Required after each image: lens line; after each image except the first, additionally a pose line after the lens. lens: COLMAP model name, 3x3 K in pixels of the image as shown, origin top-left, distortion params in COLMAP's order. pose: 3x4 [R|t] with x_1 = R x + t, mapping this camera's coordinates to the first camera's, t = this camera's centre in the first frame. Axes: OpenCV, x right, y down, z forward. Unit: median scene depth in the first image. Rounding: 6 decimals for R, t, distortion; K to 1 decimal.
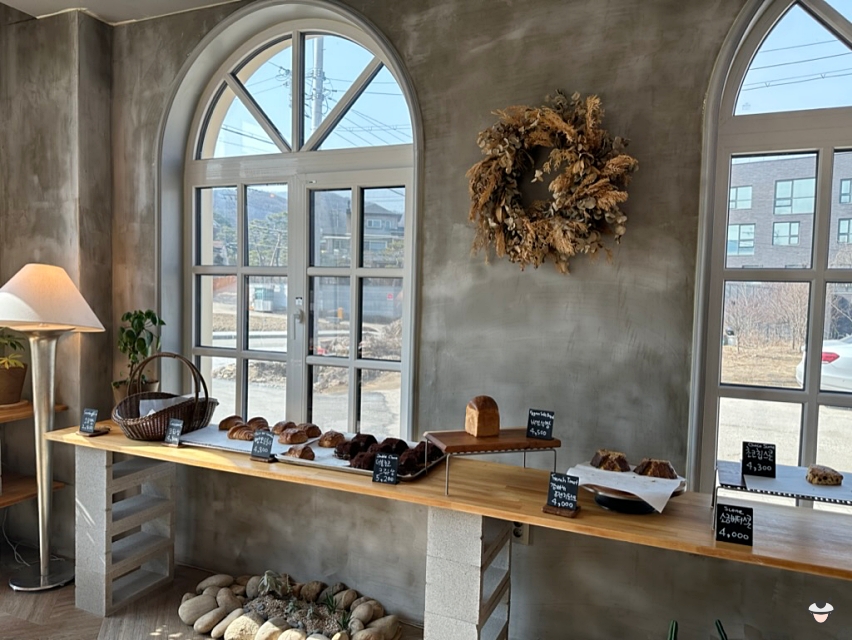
lens RADIAL K [[608.0, 0, 426.0], [0, 608.0, 320.0], [0, 0, 1]] dist [0.037438, -0.049533]
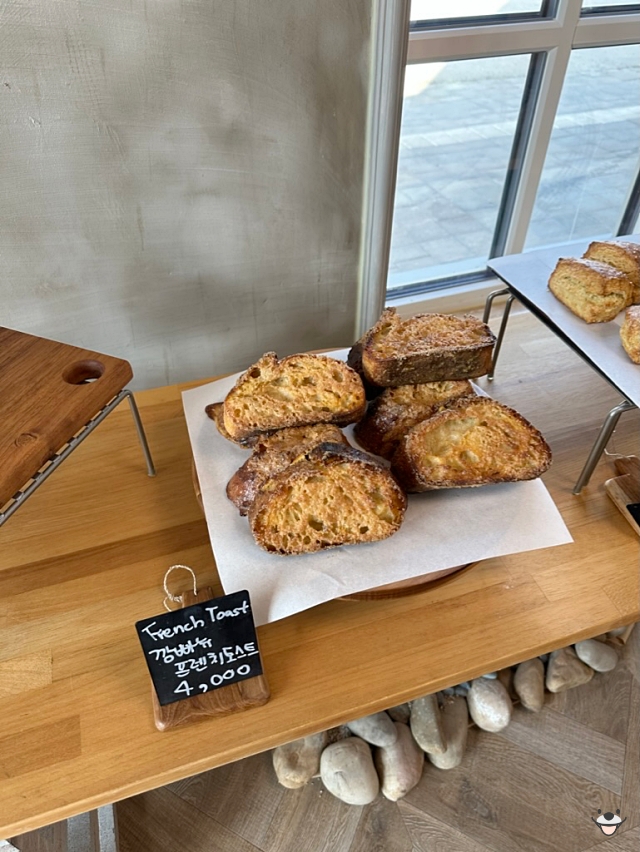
lens RADIAL K [[596.9, 0, 336.6], [0, 596.9, 457.4], [0, 0, 1]] dist [0.035598, -0.045126]
pose [[0.757812, -0.482122, 0.439635, 0.136105], [0.052878, 0.716963, 0.695103, 0.029498], [-0.650326, -0.503510, 0.568817, 0.600056]]
